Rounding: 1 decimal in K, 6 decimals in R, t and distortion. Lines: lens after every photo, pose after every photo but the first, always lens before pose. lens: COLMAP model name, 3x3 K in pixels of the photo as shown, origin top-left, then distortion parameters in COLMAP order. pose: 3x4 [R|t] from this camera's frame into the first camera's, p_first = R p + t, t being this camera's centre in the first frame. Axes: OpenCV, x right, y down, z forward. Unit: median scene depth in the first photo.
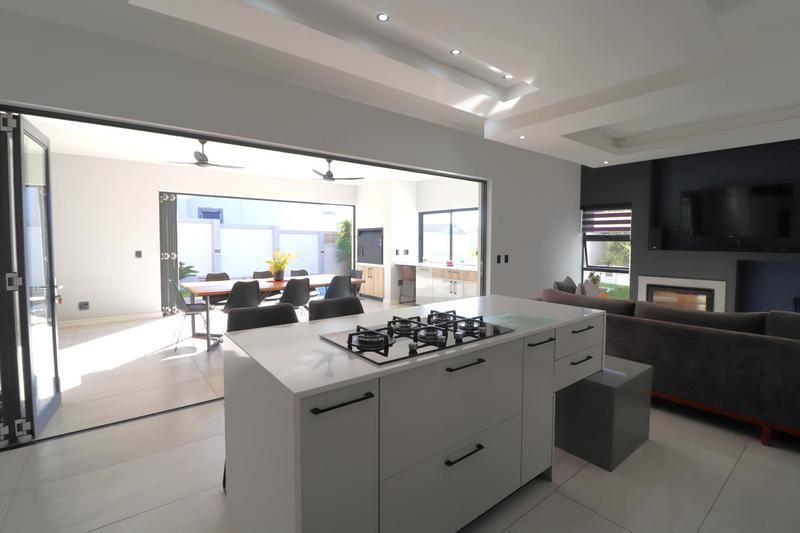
lens RADIAL K [[368.7, 0, 400.8], [0, 368.7, 256.1], [0, 0, 1]] dist [-0.000711, -0.011455]
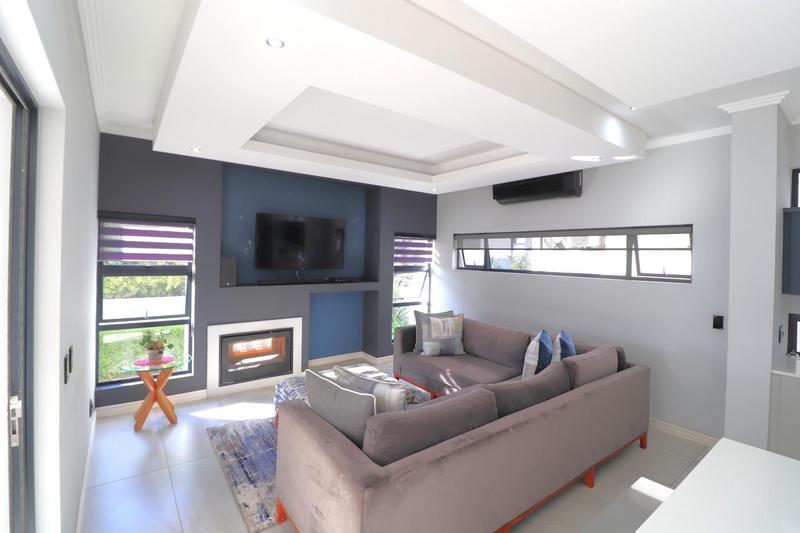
lens RADIAL K [[368.7, 0, 400.8], [0, 368.7, 256.1], [0, 0, 1]] dist [-0.000711, -0.011455]
pose [[0.019967, -0.007737, 0.999771, -0.033897], [0.020110, 0.999771, 0.007335, -0.074215], [-0.999598, 0.019959, 0.020118, 0.616525]]
